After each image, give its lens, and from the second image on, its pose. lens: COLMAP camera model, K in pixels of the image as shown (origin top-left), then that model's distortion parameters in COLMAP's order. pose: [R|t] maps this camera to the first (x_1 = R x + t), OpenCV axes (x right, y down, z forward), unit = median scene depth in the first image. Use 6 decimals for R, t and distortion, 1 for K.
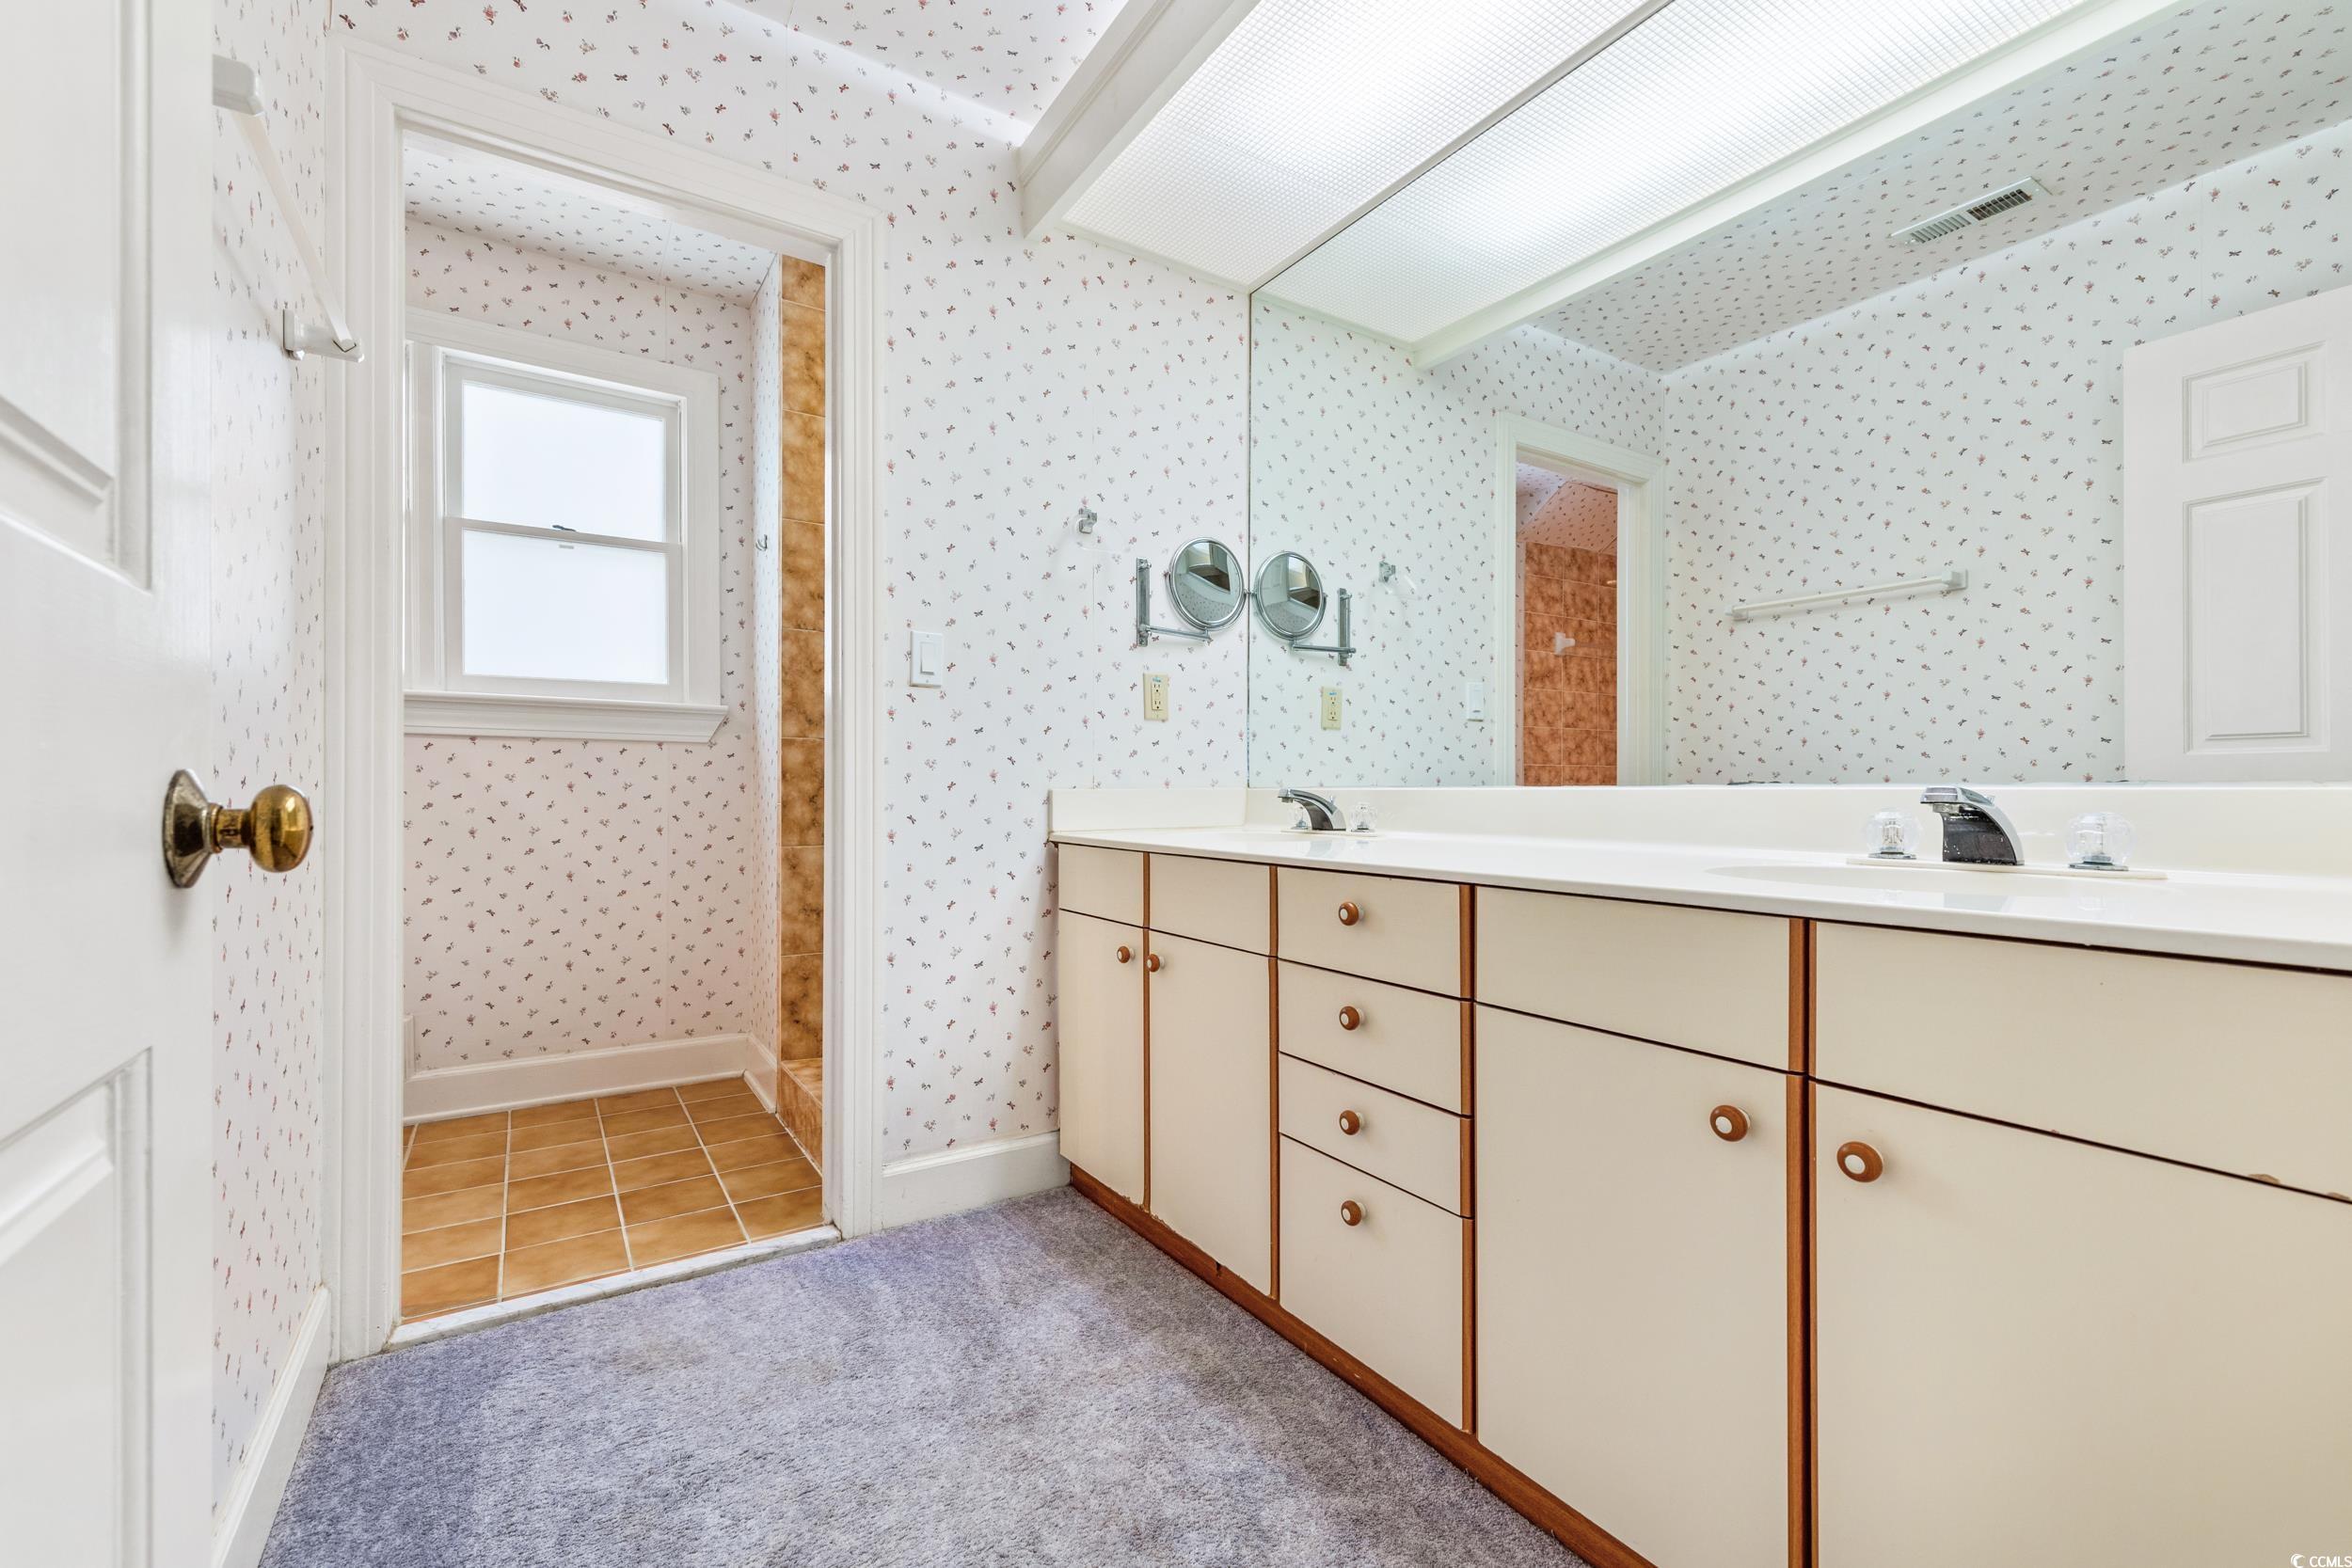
lens RADIAL K [[988.6, 0, 1176.9], [0, 988.6, 789.6], [0, 0, 1]] dist [0.000849, 0.000166]
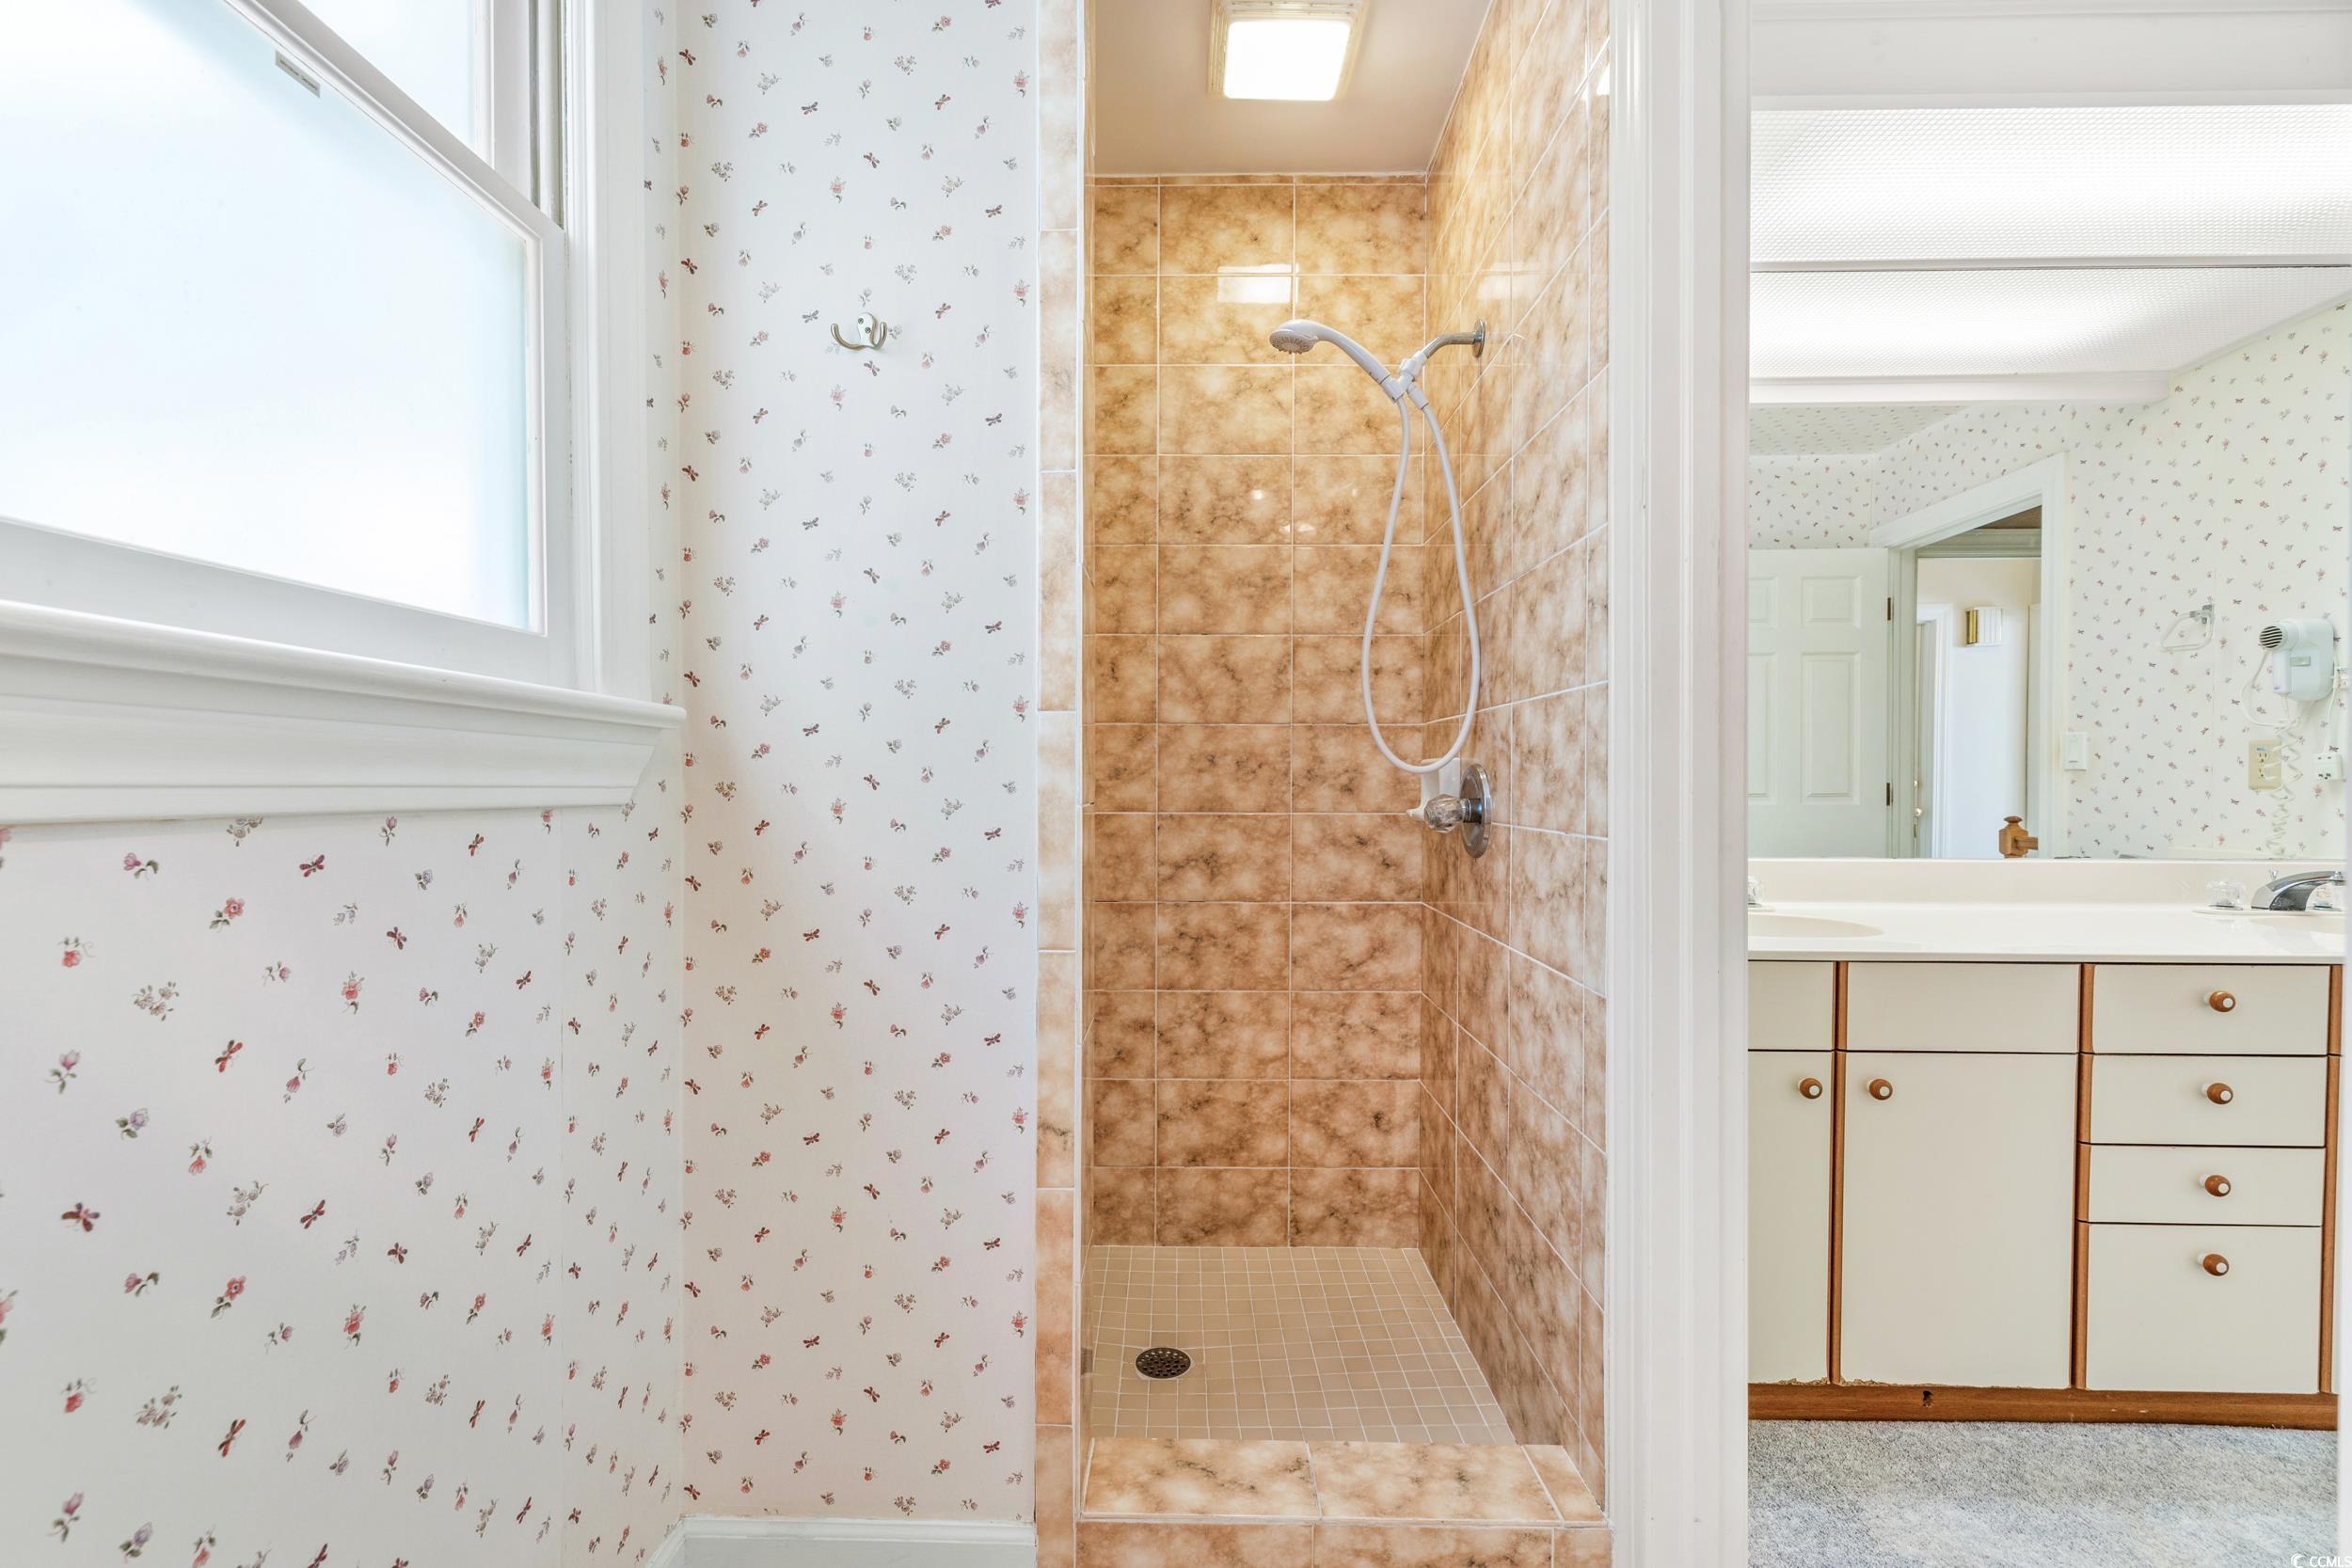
lens RADIAL K [[988.6, 0, 1176.4], [0, 988.6, 789.3], [0, 0, 1]] dist [0.000849, 0.000166]
pose [[0.567263, -0.007890, 0.823499, -0.753216], [-0.003675, 0.999920, 0.012111, -0.065808], [-0.823529, -0.009897, 0.567188, 0.709374]]
